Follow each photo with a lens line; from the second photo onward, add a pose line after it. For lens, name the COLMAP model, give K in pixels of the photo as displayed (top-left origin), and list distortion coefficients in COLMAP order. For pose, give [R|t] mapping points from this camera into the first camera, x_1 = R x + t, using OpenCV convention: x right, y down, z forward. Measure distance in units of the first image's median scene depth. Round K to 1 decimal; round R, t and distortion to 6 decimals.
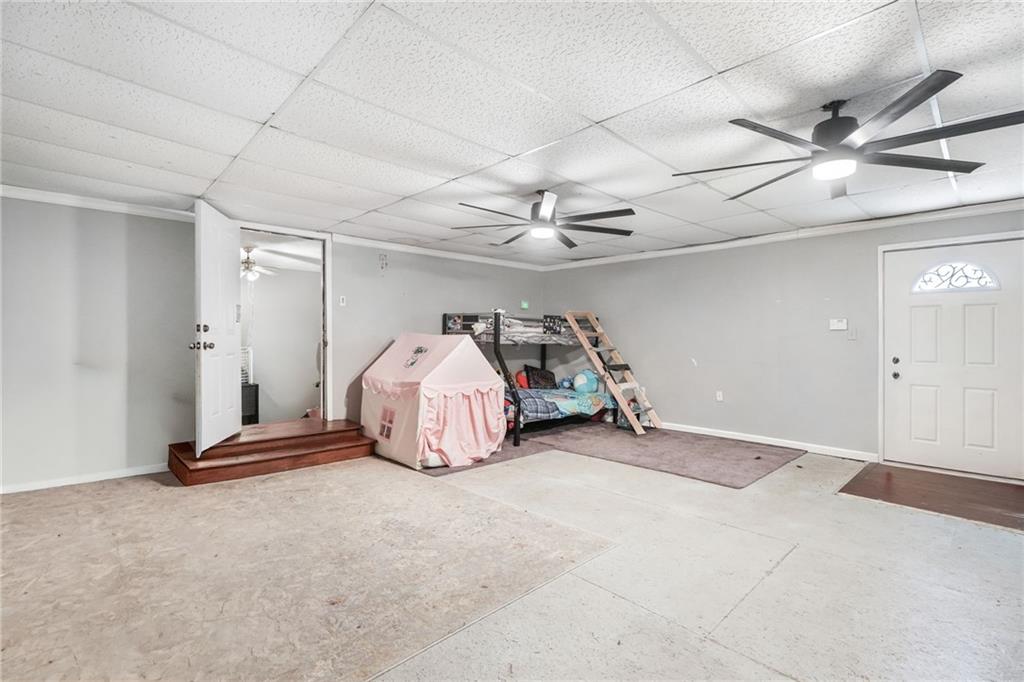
lens RADIAL K [[469.4, 0, 505.5], [0, 469.4, 336.3], [0, 0, 1]] dist [-0.021321, 0.006168]
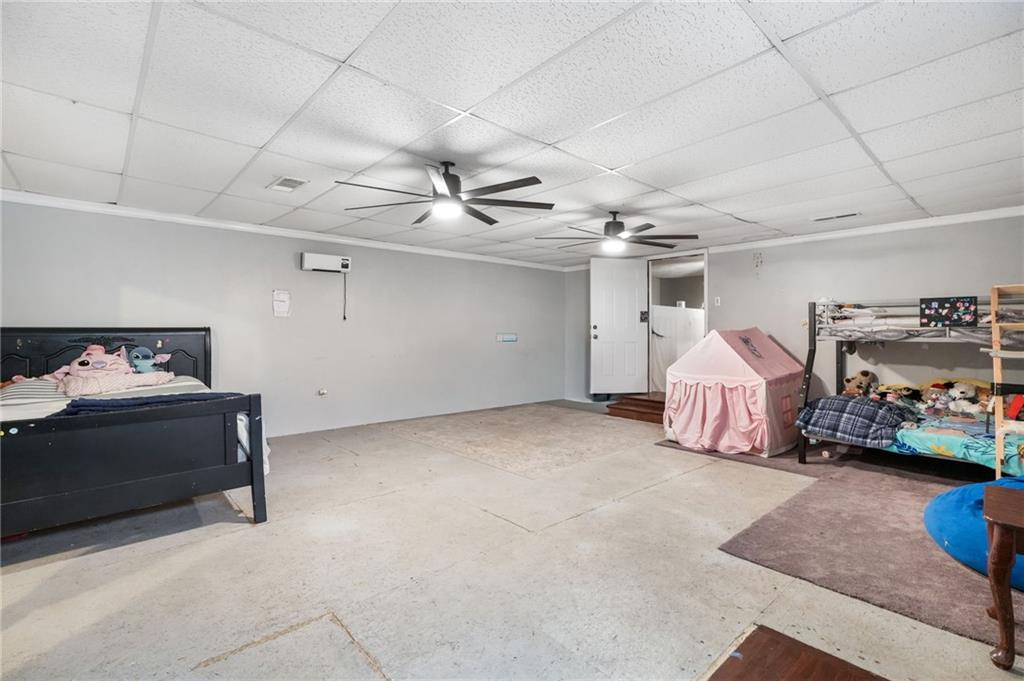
lens RADIAL K [[469.4, 0, 505.5], [0, 469.4, 338.0], [0, 0, 1]] dist [-0.021321, 0.006168]
pose [[-0.021605, 0.015966, -0.999639, 0.865578], [0.004611, 0.999863, 0.015870, -0.002836], [0.999756, -0.004266, -0.021675, 0.498666]]
